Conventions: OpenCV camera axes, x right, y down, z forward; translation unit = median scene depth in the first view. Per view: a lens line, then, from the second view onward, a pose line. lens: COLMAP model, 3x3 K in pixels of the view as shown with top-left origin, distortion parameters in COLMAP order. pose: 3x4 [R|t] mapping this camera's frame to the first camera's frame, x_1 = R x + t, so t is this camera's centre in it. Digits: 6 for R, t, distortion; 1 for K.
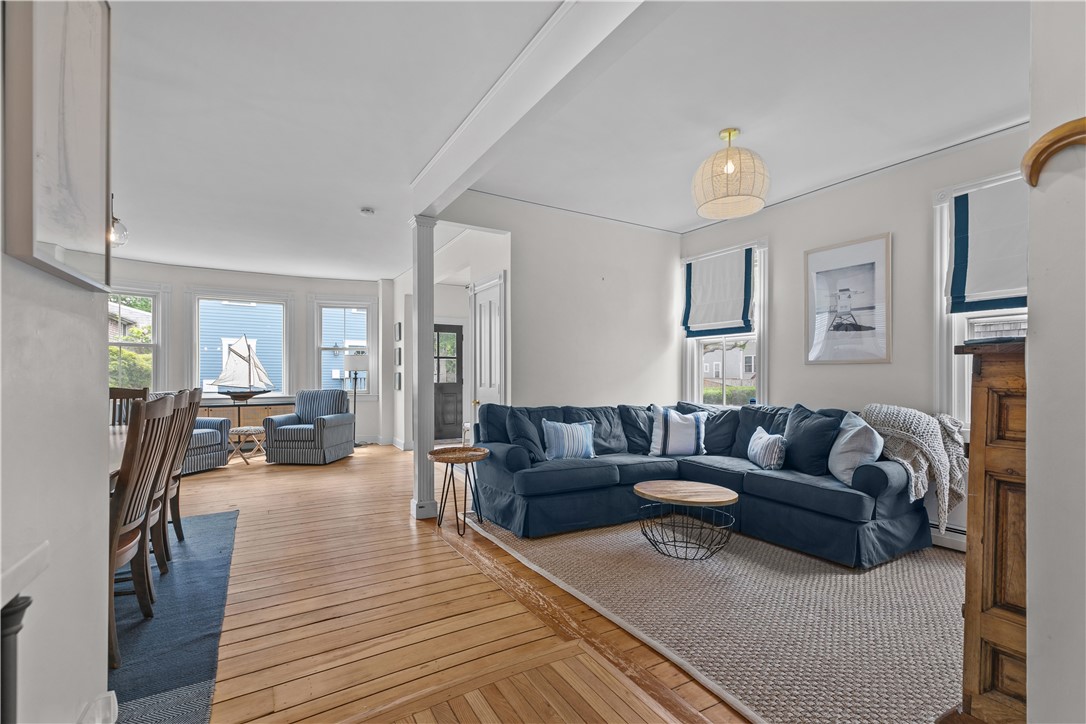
lens RADIAL K [[496.4, 0, 554.0], [0, 496.4, 375.0], [0, 0, 1]] dist [0.002167, 0.000105]
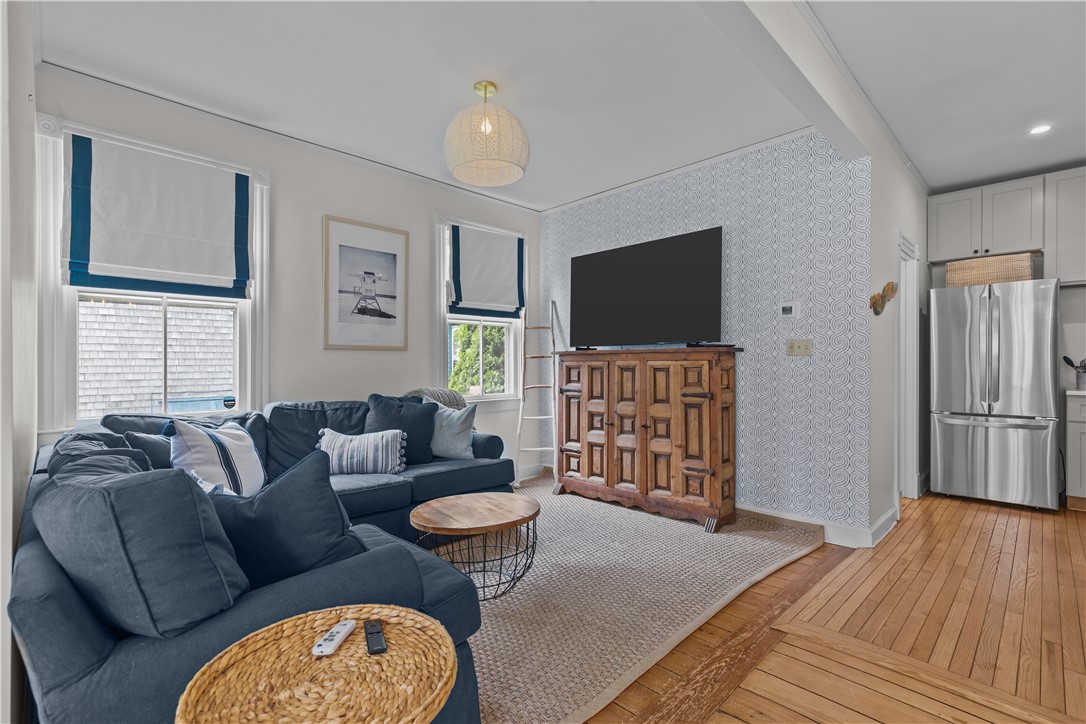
lens RADIAL K [[496.4, 0, 543.2], [0, 496.4, 361.6], [0, 0, 1]] dist [0.002167, 0.000105]
pose [[-0.229621, -0.008370, 0.973244, -0.295923], [-0.005179, 0.999959, 0.007378, -0.005493], [-0.973266, -0.003346, -0.229655, 0.605731]]
